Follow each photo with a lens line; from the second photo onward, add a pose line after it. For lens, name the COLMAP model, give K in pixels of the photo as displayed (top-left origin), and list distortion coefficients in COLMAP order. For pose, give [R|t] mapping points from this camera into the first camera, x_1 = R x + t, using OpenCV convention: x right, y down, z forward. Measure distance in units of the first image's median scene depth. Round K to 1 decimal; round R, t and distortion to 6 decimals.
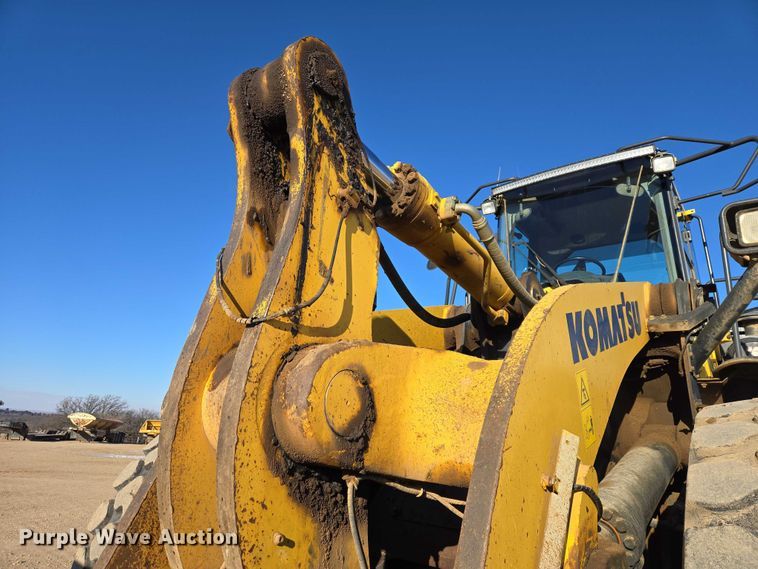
lens RADIAL K [[509.2, 0, 379.0], [0, 509.2, 284.5], [0, 0, 1]] dist [0.040635, -0.000476]
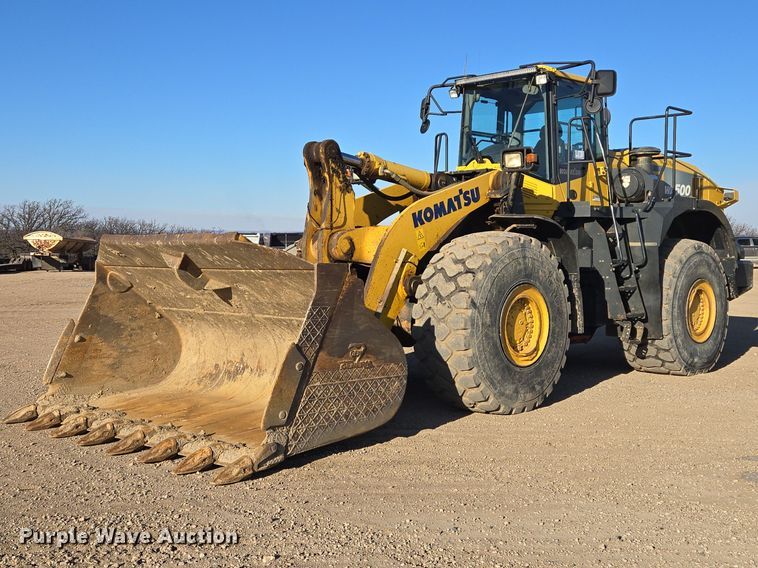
lens RADIAL K [[921.4, 0, 378.6], [0, 921.4, 249.1], [0, 0, 1]] dist [0.008279, 0.013165]
pose [[0.988682, -0.067756, -0.133852, 0.970488], [0.104290, 0.951773, 0.288535, -1.520692], [0.107847, -0.299229, 0.948067, -4.919613]]
